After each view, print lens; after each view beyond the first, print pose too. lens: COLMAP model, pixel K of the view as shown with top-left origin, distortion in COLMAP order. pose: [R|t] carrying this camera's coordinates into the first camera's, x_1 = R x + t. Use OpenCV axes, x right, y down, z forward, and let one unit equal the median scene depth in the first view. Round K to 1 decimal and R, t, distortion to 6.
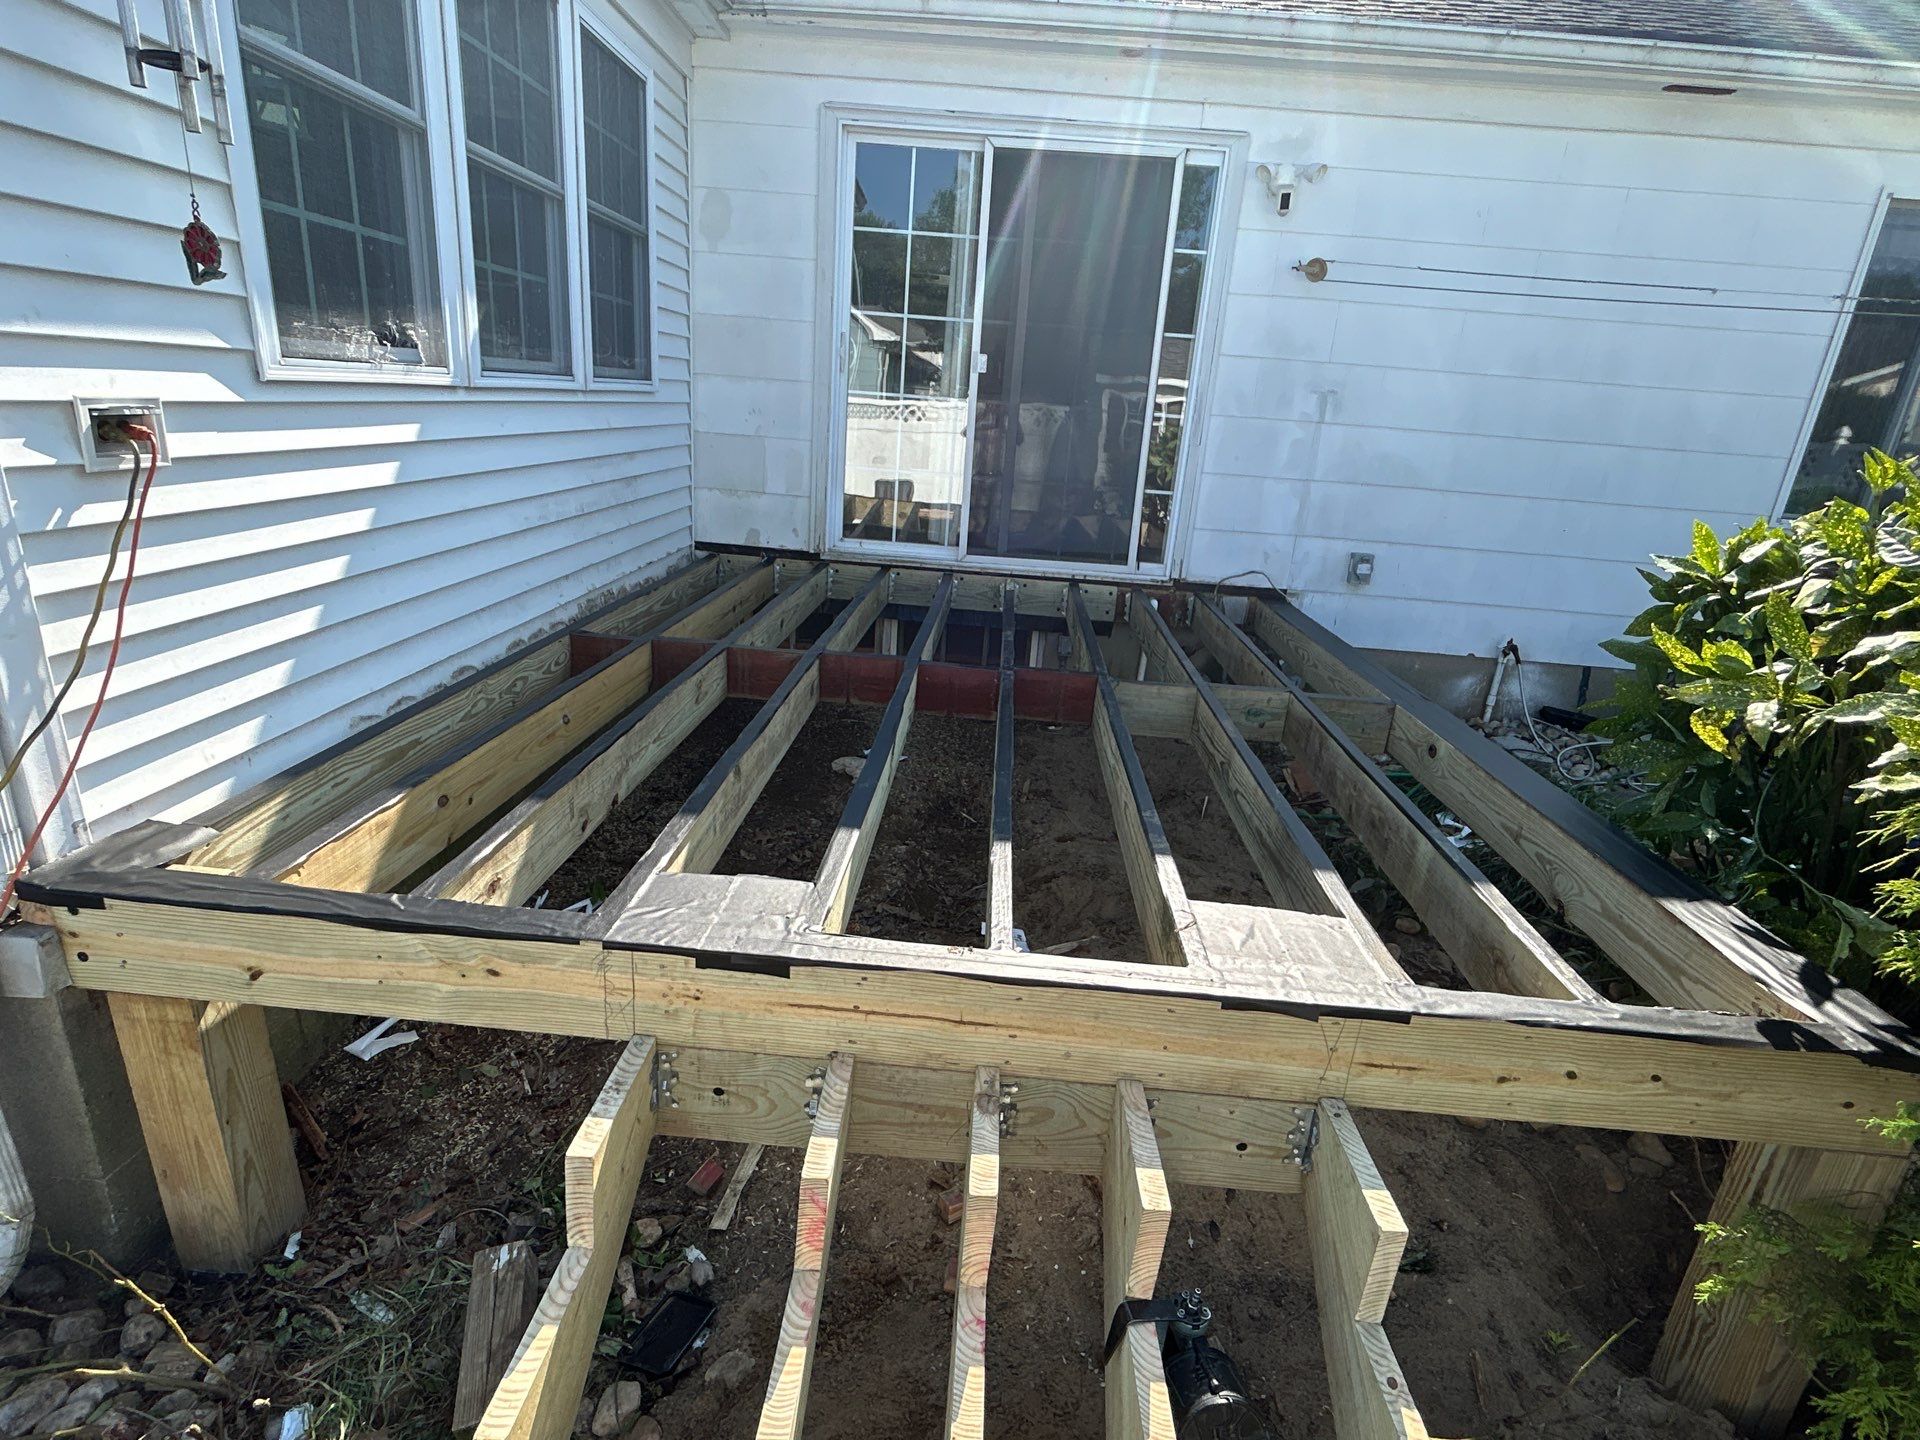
lens RADIAL K [[971.7, 0, 960.6], [0, 971.7, 719.9], [0, 0, 1]] dist [-0.004942, 0.002910]
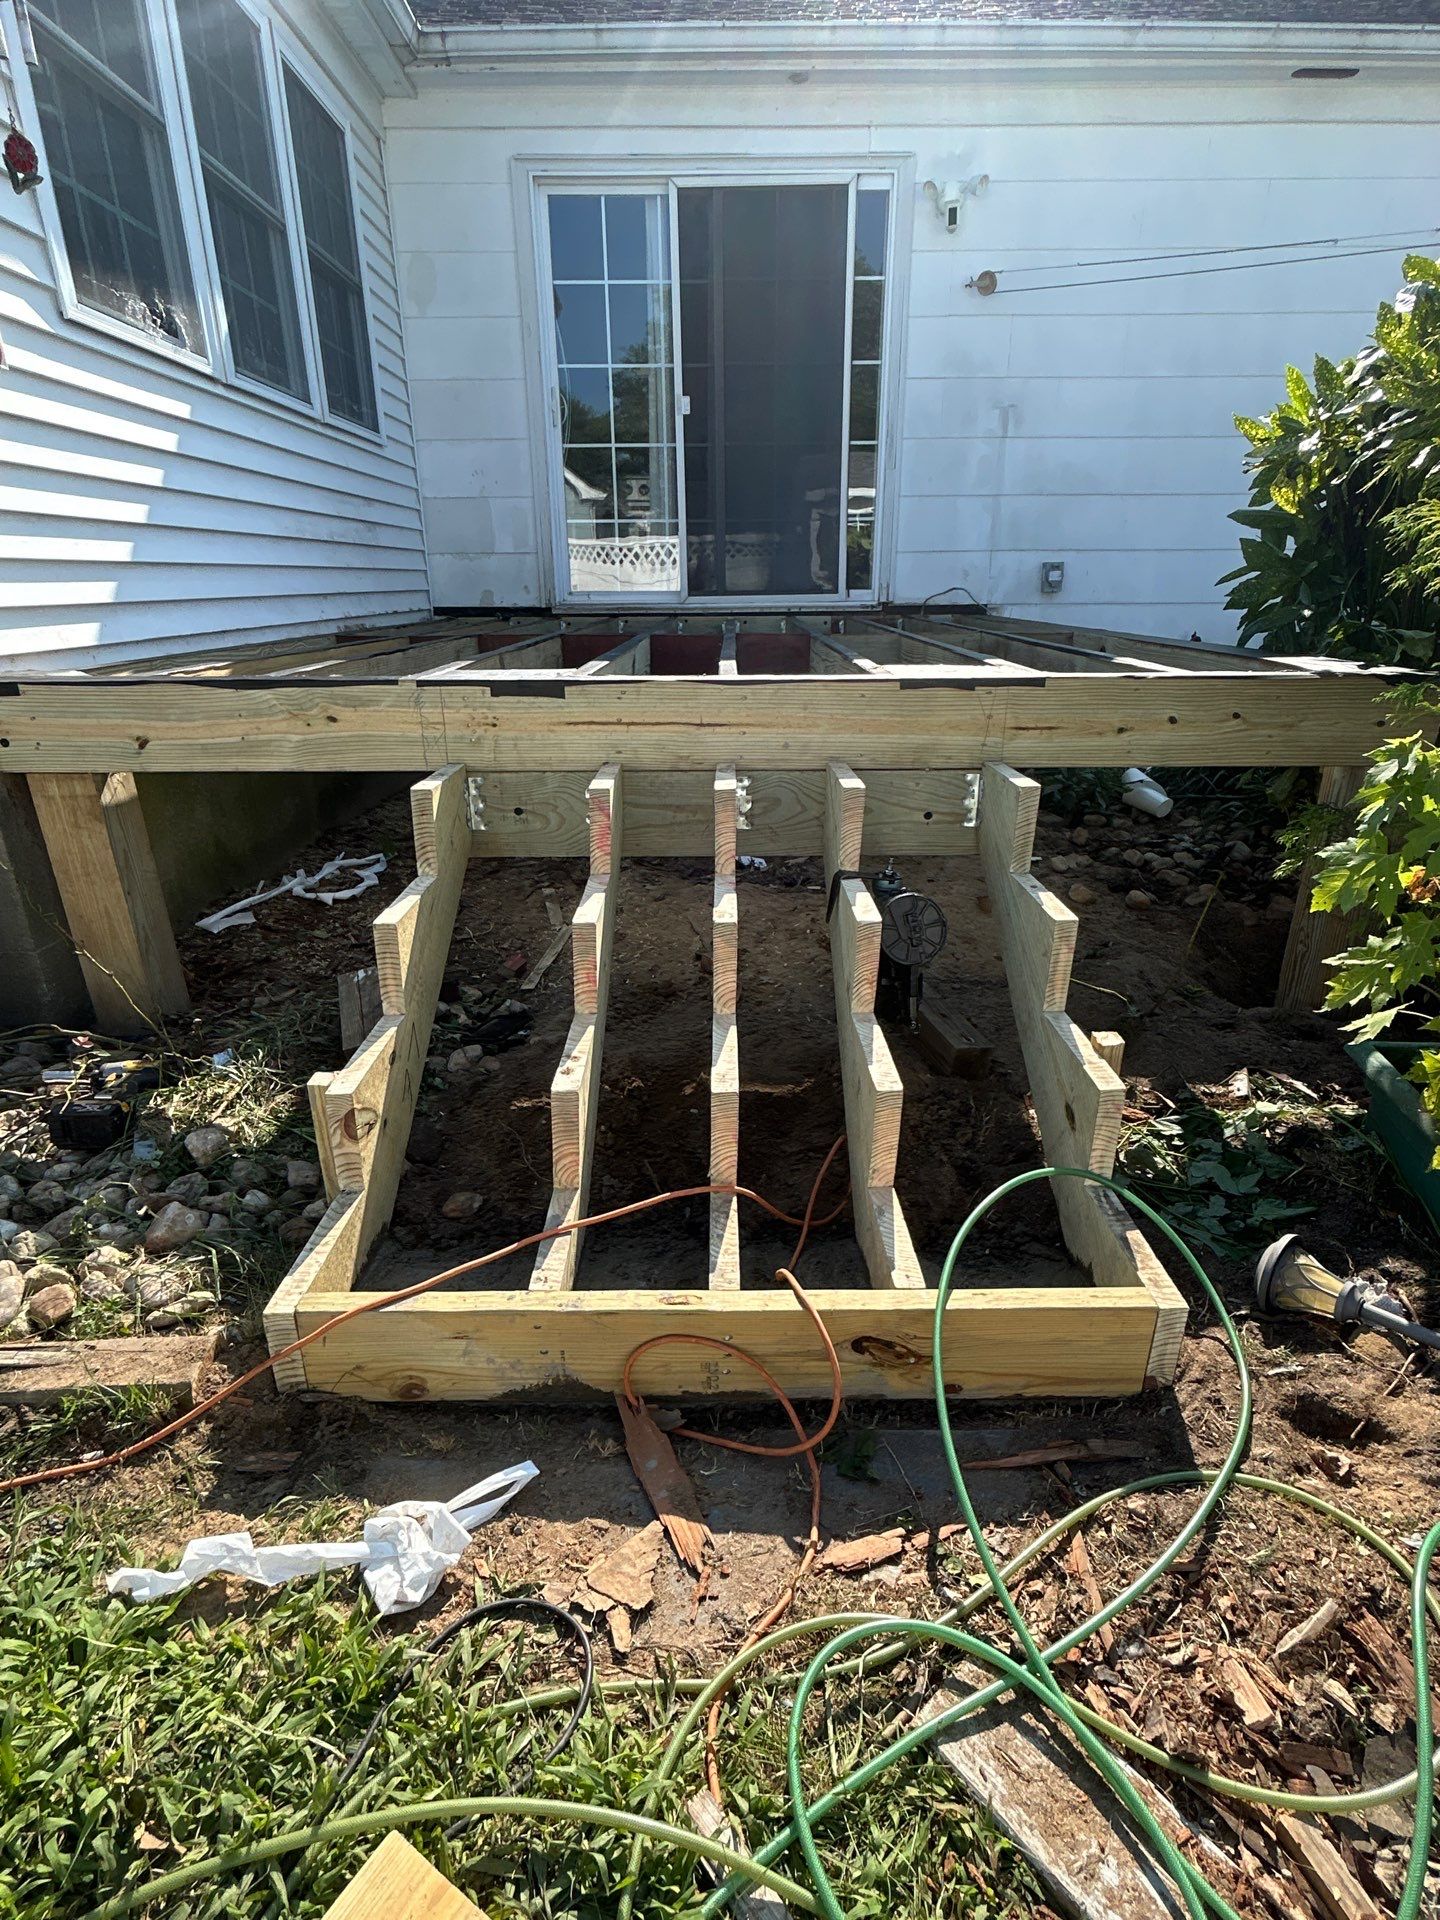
lens RADIAL K [[971.7, 0, 729.2], [0, 971.7, 955.9], [0, 0, 1]] dist [-0.004942, 0.002910]
pose [[0.995640, -0.091601, 0.017589, -0.005530], [0.090492, 0.994324, 0.055947, 0.215430], [-0.022614, -0.054112, 0.998279, -0.118525]]
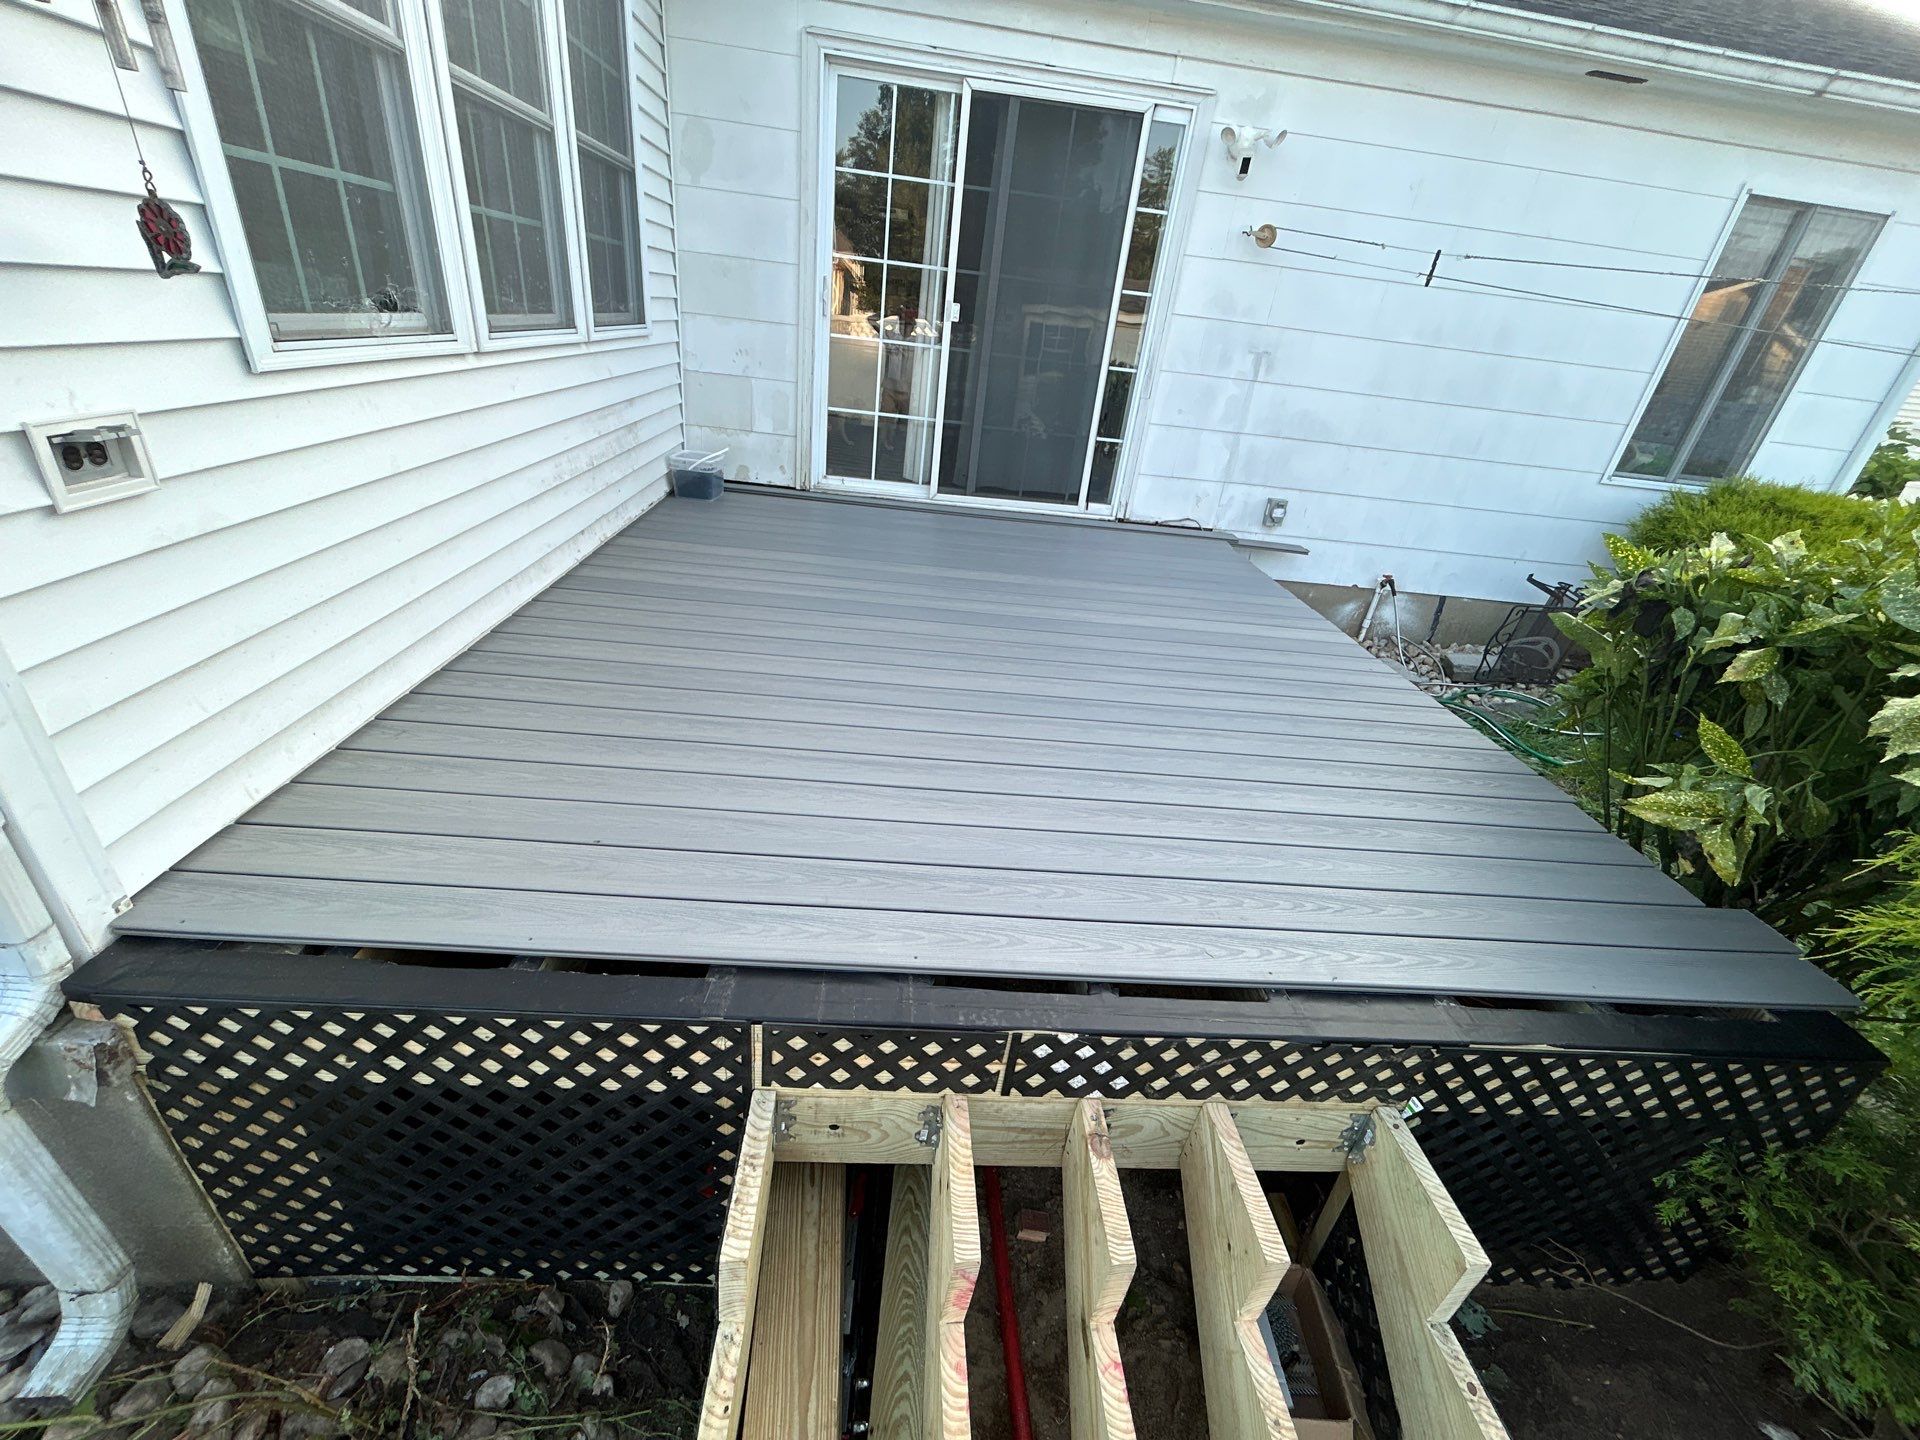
lens RADIAL K [[779.0, 0, 961.1], [0, 779.0, 721.0], [0, 0, 1]] dist [-0.002241, 0.000822]
pose [[0.994936, -0.012058, 0.099782, -0.078161], [-0.005035, 0.985550, 0.169309, -0.081429], [-0.100382, -0.168955, 0.980499, 0.093212]]
